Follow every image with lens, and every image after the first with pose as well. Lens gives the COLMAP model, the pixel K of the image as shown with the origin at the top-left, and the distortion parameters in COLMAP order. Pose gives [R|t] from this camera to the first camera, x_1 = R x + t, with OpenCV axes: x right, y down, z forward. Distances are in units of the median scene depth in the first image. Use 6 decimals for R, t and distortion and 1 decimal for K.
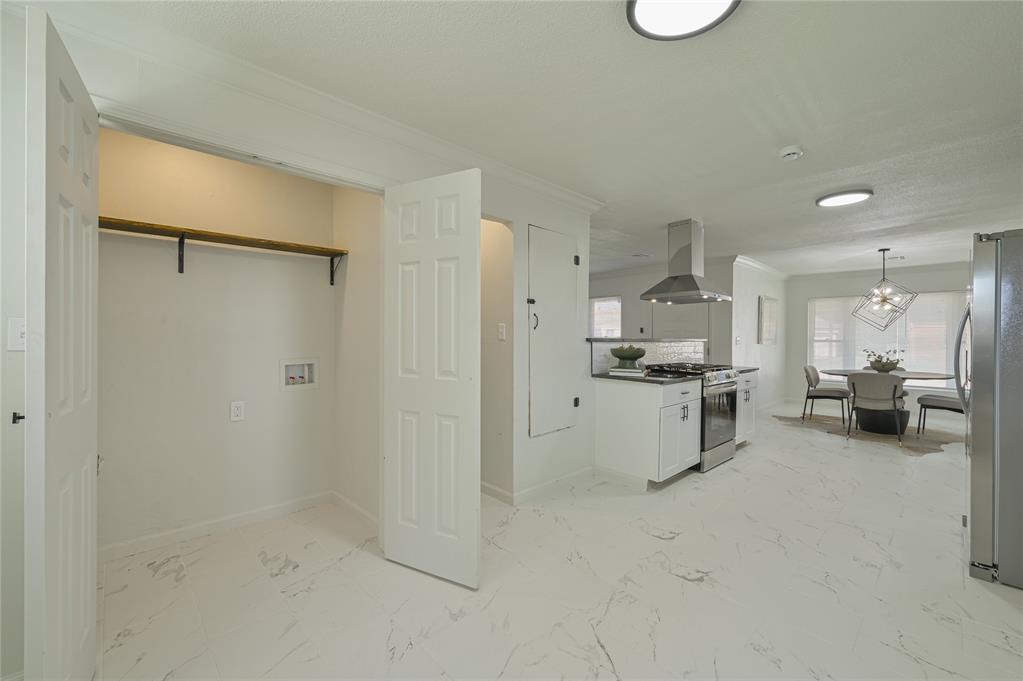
lens RADIAL K [[425.8, 0, 519.1], [0, 425.8, 337.4], [0, 0, 1]] dist [-0.009578, -0.000085]
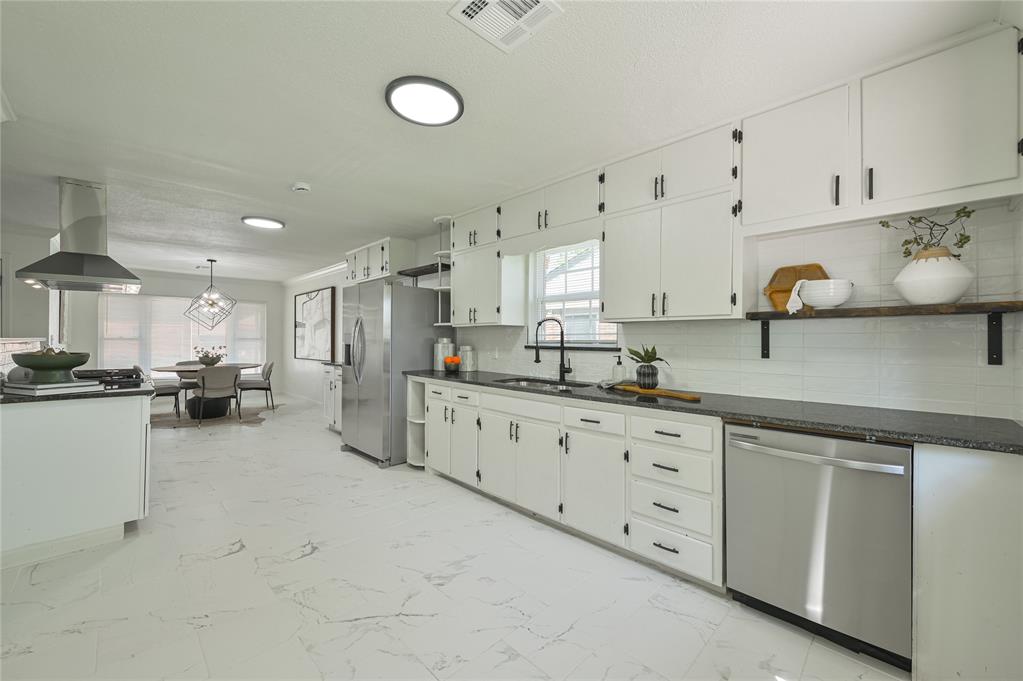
lens RADIAL K [[403.6, 0, 514.4], [0, 403.6, 340.6], [0, 0, 1]] dist [0.000488, 0.000041]
pose [[-0.031918, -0.011969, 0.999419, -0.281696], [-0.003188, 0.999924, 0.011873, -0.002382], [-0.999485, -0.002807, -0.031953, 0.206342]]
